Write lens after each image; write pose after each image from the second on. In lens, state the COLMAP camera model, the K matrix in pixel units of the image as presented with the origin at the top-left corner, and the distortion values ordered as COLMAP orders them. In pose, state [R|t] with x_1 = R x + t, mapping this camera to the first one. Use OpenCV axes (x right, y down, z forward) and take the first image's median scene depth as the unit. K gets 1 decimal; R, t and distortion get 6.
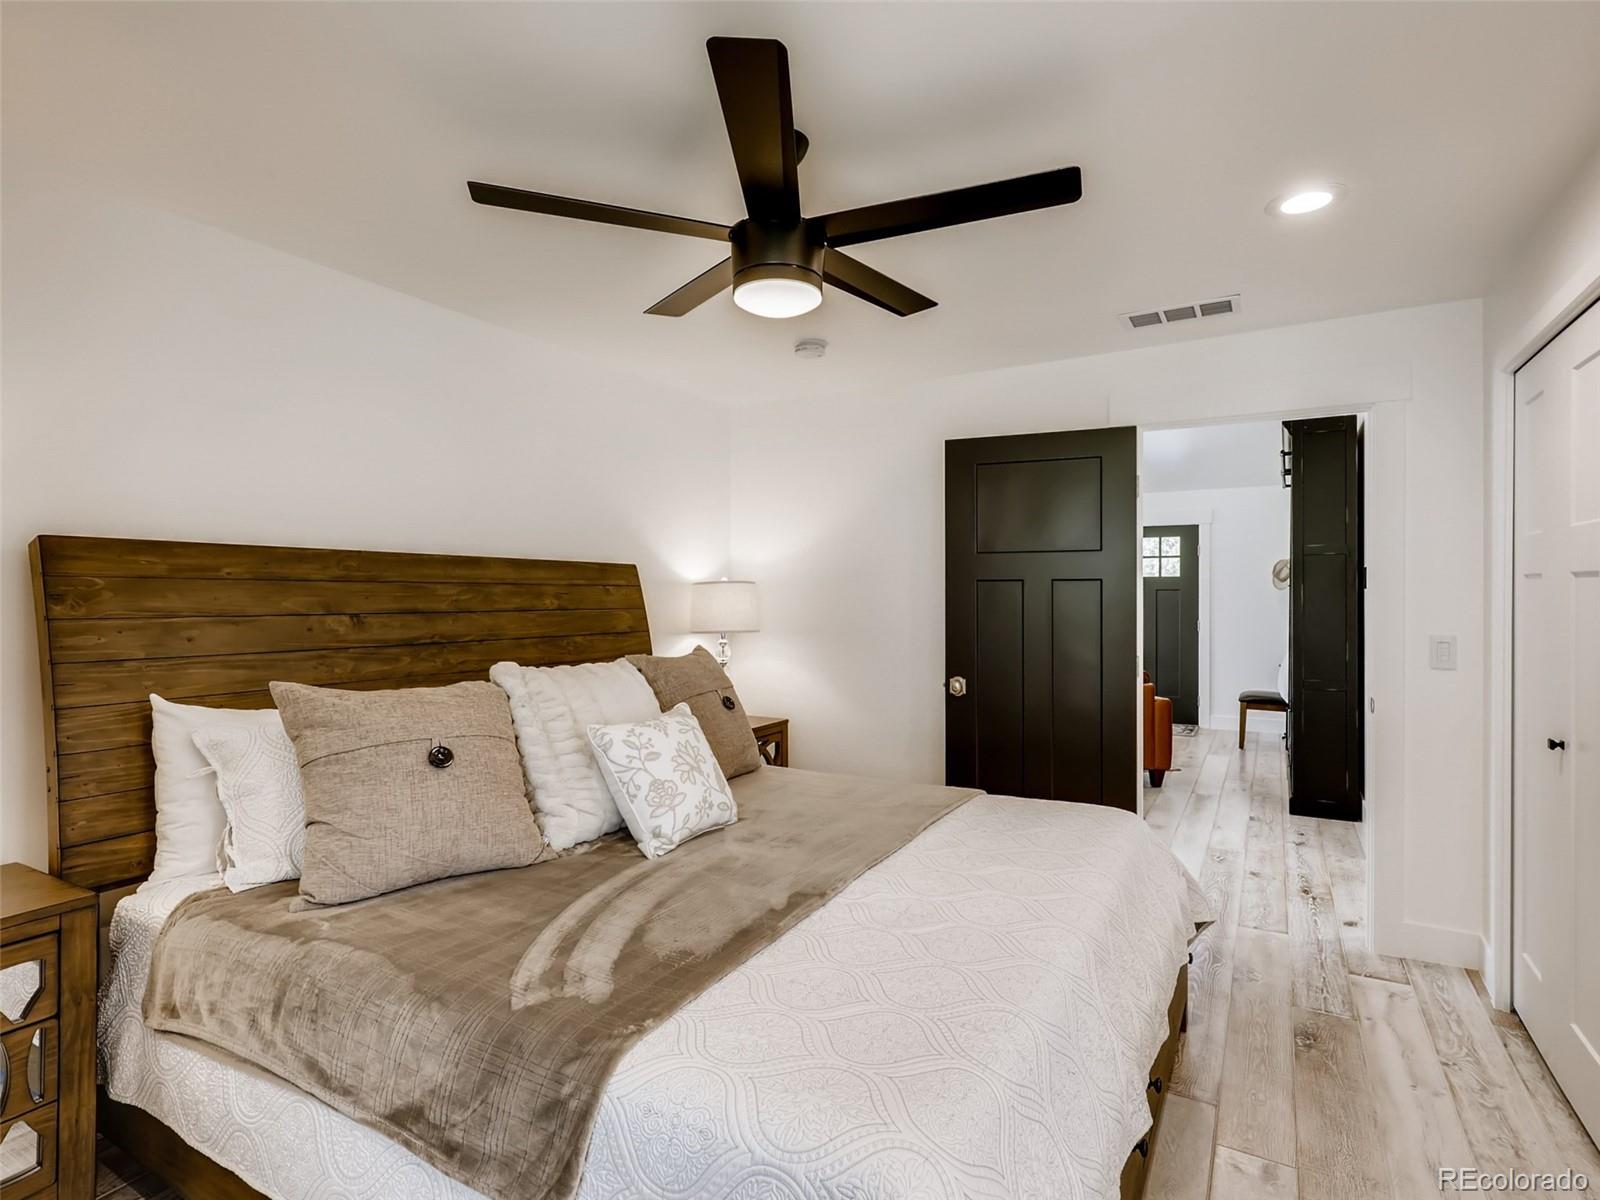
lens RADIAL K [[817.7, 0, 800.0], [0, 817.7, 600.0], [0, 0, 1]] dist [0.001048, -0.000044]
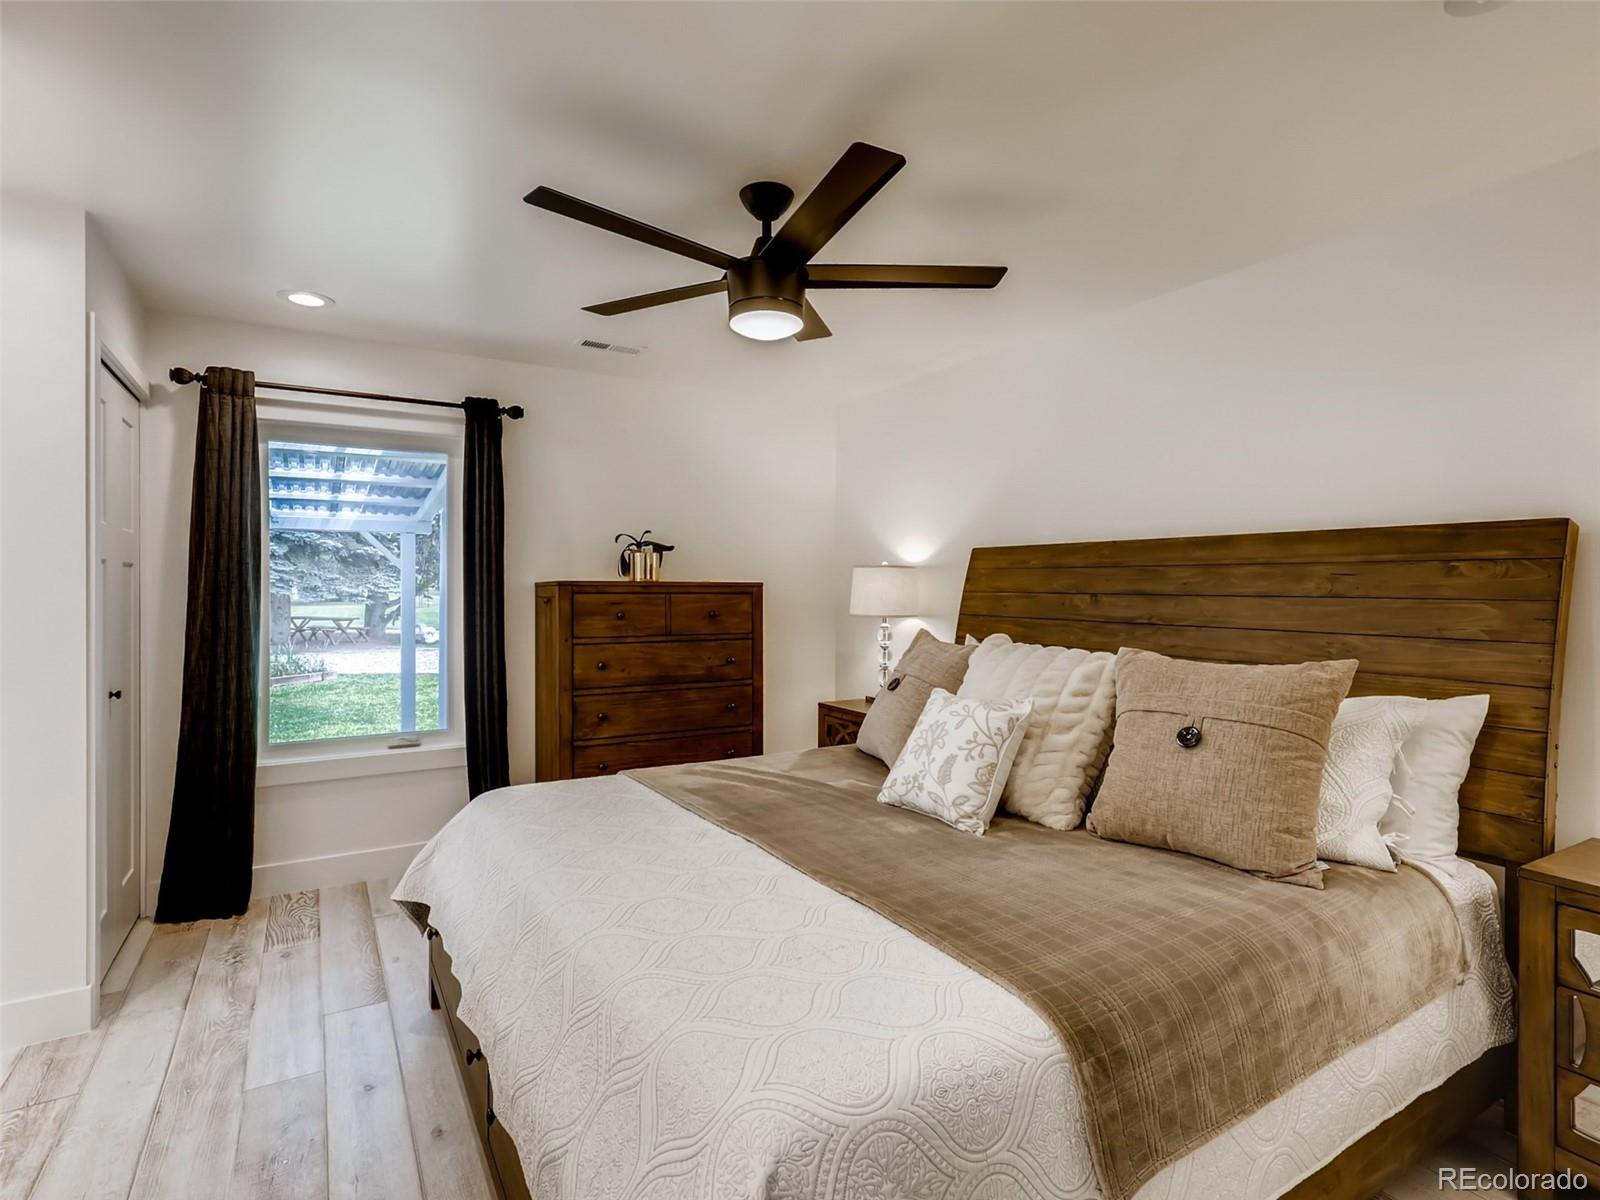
lens RADIAL K [[817.7, 0, 800.0], [0, 817.7, 600.0], [0, 0, 1]] dist [0.001048, -0.000044]
pose [[-0.480955, 0.018318, -0.876554, 0.689648], [-0.005712, 0.999695, 0.024025, -0.000363], [0.876727, 0.016561, -0.480704, 1.114492]]
